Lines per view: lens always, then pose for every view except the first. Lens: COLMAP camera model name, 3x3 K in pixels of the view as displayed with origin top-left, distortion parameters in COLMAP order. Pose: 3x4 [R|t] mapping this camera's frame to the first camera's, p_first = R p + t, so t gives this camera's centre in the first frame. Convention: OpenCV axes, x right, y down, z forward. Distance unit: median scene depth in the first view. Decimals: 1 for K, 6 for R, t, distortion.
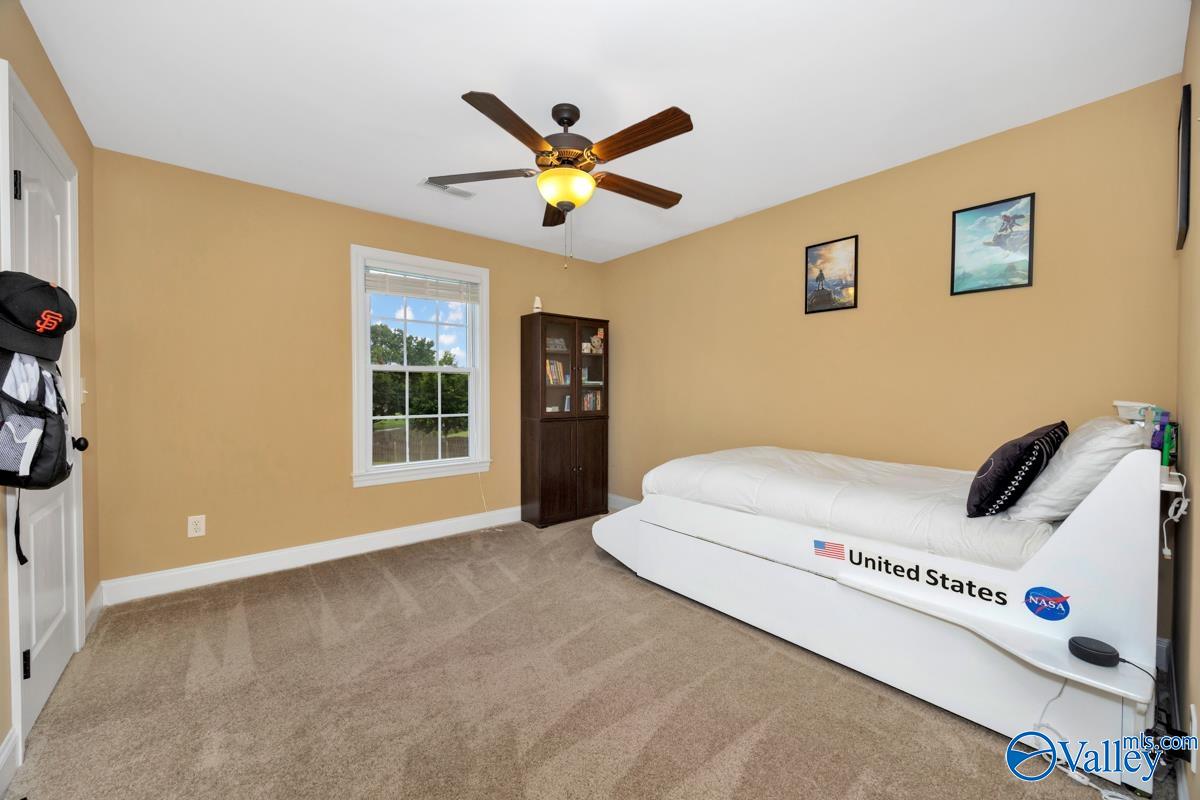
lens RADIAL K [[465.8, 0, 607.0], [0, 465.8, 395.0], [0, 0, 1]] dist [-0.006376, 0.000605]
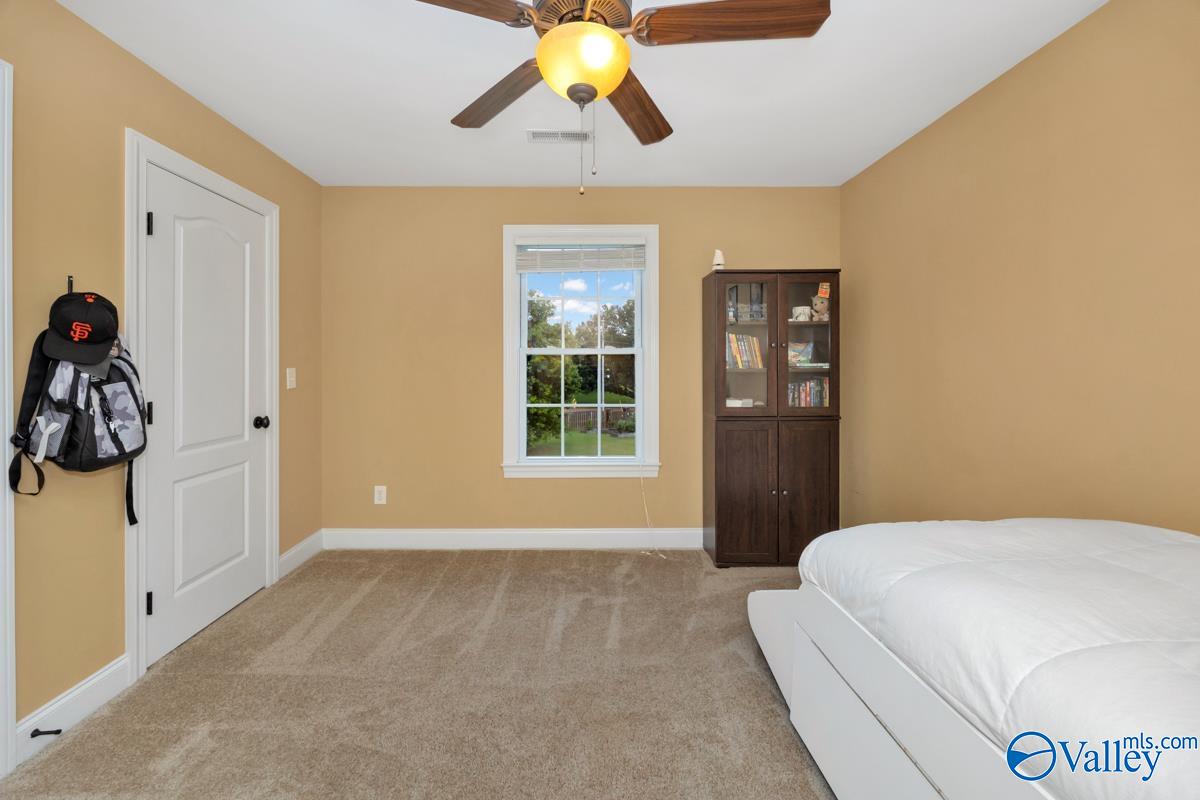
lens RADIAL K [[465.8, 0, 613.8], [0, 465.8, 363.7], [0, 0, 1]] dist [-0.006376, 0.000605]
pose [[0.759873, -0.000944, -0.650070, 0.230331], [-0.004066, 0.999972, -0.006205, -0.028844], [0.650058, 0.007358, 0.759849, 0.380622]]
